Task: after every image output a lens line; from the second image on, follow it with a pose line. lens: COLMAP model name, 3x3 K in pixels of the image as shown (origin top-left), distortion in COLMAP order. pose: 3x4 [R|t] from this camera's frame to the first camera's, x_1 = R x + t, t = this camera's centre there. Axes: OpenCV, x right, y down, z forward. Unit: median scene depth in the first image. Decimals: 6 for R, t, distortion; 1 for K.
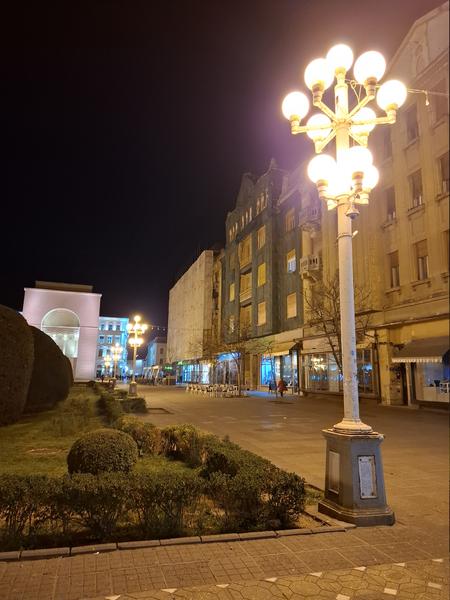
lens RADIAL K [[414.2, 0, 227.9], [0, 414.2, 295.0], [0, 0, 1]] dist [0.116246, -0.148862]
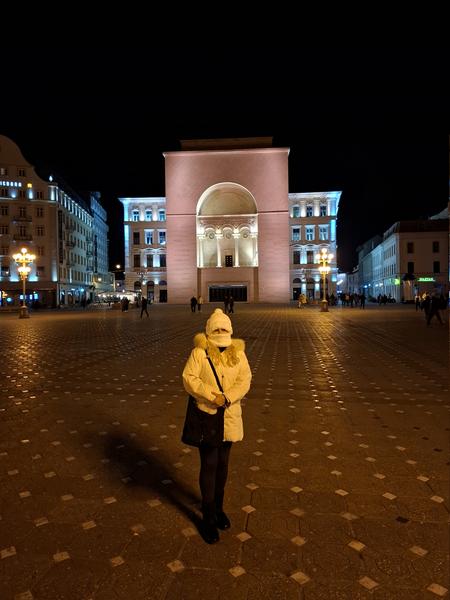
lens RADIAL K [[414.2, 0, 227.9], [0, 414.2, 295.0], [0, 0, 1]] dist [0.116246, -0.148862]
pose [[0.907159, -0.031048, -0.419640, -0.345390], [0.112606, 0.978813, 0.171009, 0.181388], [0.405440, -0.202387, 0.891436, 1.010533]]
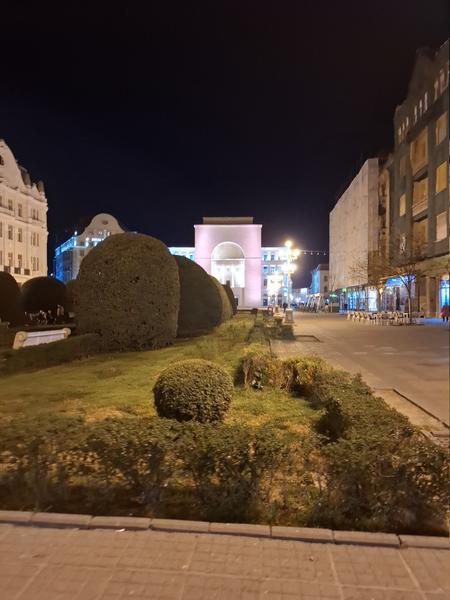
lens RADIAL K [[417.4, 0, 224.5], [0, 417.4, 304.4], [0, 0, 1]] dist [0.121860, -0.155537]
pose [[0.920703, -0.015877, -0.389942, 0.011434], [0.089906, 0.980926, 0.172342, 0.009413], [0.379768, -0.193734, 0.904568, 0.037726]]
